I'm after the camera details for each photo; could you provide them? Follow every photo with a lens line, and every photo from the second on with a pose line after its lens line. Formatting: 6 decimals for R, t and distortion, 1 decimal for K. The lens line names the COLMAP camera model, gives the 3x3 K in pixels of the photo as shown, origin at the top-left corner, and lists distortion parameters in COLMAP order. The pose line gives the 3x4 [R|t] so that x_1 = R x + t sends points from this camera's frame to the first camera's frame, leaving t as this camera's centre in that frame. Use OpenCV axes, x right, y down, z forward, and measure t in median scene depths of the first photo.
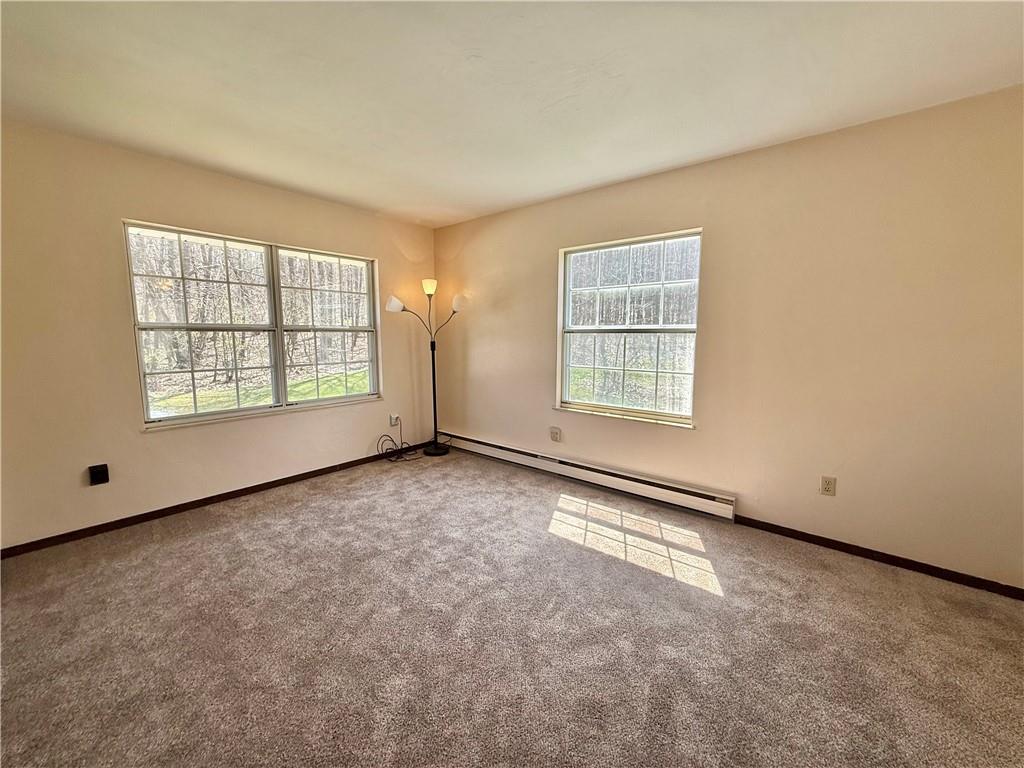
lens RADIAL K [[408.2, 0, 514.1], [0, 408.2, 384.6], [0, 0, 1]] dist [0.000142, 0.000425]
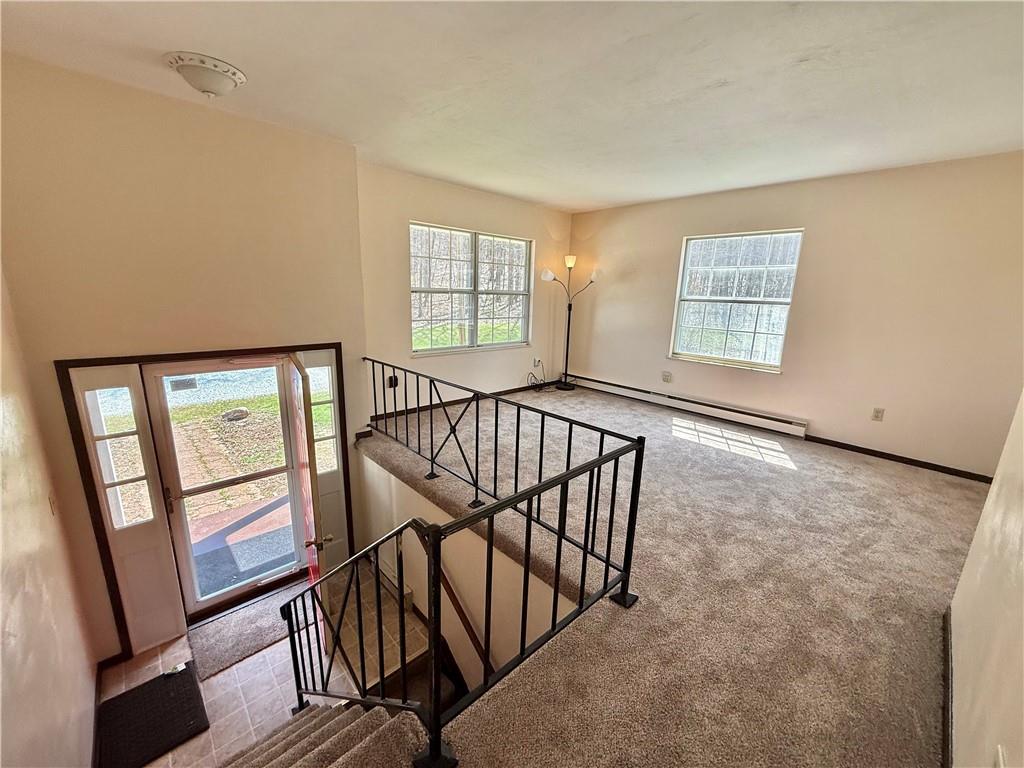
lens RADIAL K [[408.2, 0, 512.3], [0, 408.2, 386.3], [0, 0, 1]] dist [0.000142, 0.000425]
pose [[0.991781, 0.055070, -0.115486, -0.260057], [-0.043234, 0.993783, 0.102596, 0.037819], [0.120418, -0.096760, 0.987996, -0.420249]]
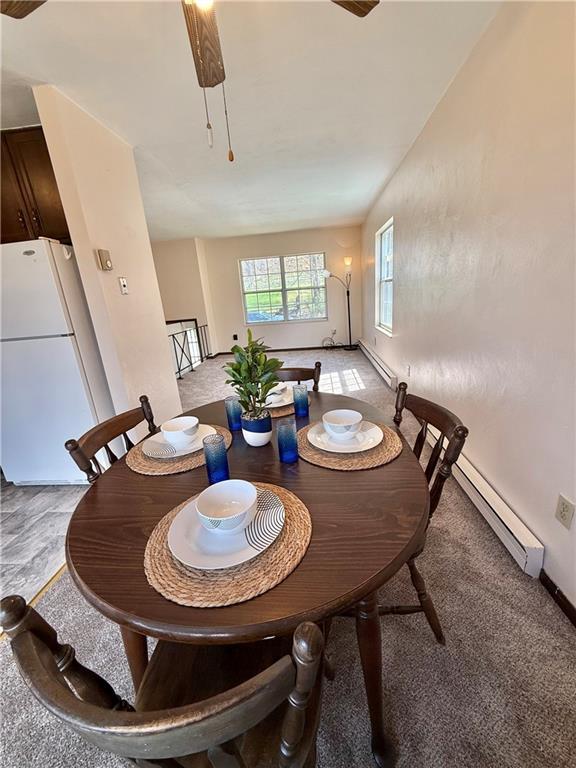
lens RADIAL K [[306.2, 0, 287.4], [0, 306.2, 383.2], [0, 0, 1]] dist [0.000142, 0.000425]
pose [[0.556509, 0.187262, -0.809463, 1.072025], [-0.029163, 0.978071, 0.206219, 0.036692], [0.830329, -0.091157, 0.549767, -0.088642]]
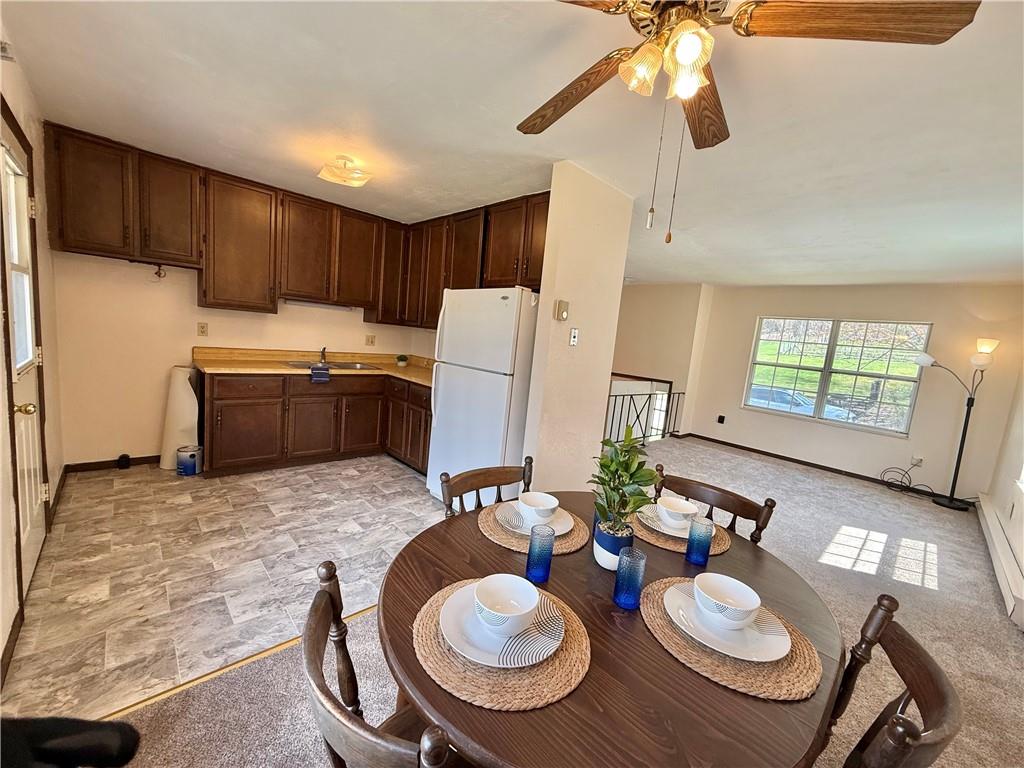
lens RADIAL K [[408.2, 0, 511.7], [0, 408.2, 384.2], [0, 0, 1]] dist [0.000142, 0.000425]
pose [[-0.125274, 0.101240, -0.986943, 1.135808], [-0.232196, 0.964160, 0.128375, -0.004177], [0.964568, 0.245246, -0.097276, -0.021669]]
